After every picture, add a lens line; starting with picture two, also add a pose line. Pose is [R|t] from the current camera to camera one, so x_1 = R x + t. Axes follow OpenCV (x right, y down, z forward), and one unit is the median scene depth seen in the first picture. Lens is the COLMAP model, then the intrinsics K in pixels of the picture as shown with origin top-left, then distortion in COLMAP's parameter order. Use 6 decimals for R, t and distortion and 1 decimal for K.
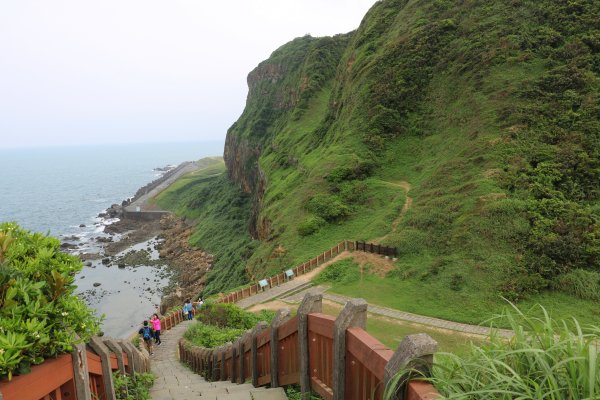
lens RADIAL K [[490.5, 0, 300.0], [0, 490.5, 200.0], [0, 0, 1]] dist [-0.177427, 0.153974]
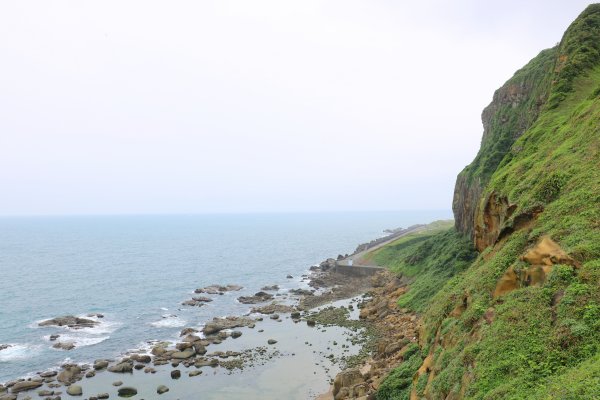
lens RADIAL K [[490.5, 0, 300.0], [0, 490.5, 200.0], [0, 0, 1]] dist [-0.177427, 0.153974]
pose [[0.888607, 0.003075, -0.458660, -0.010851], [-0.068070, 0.989788, -0.125243, 0.029378], [0.453591, 0.142513, 0.879742, 0.197184]]
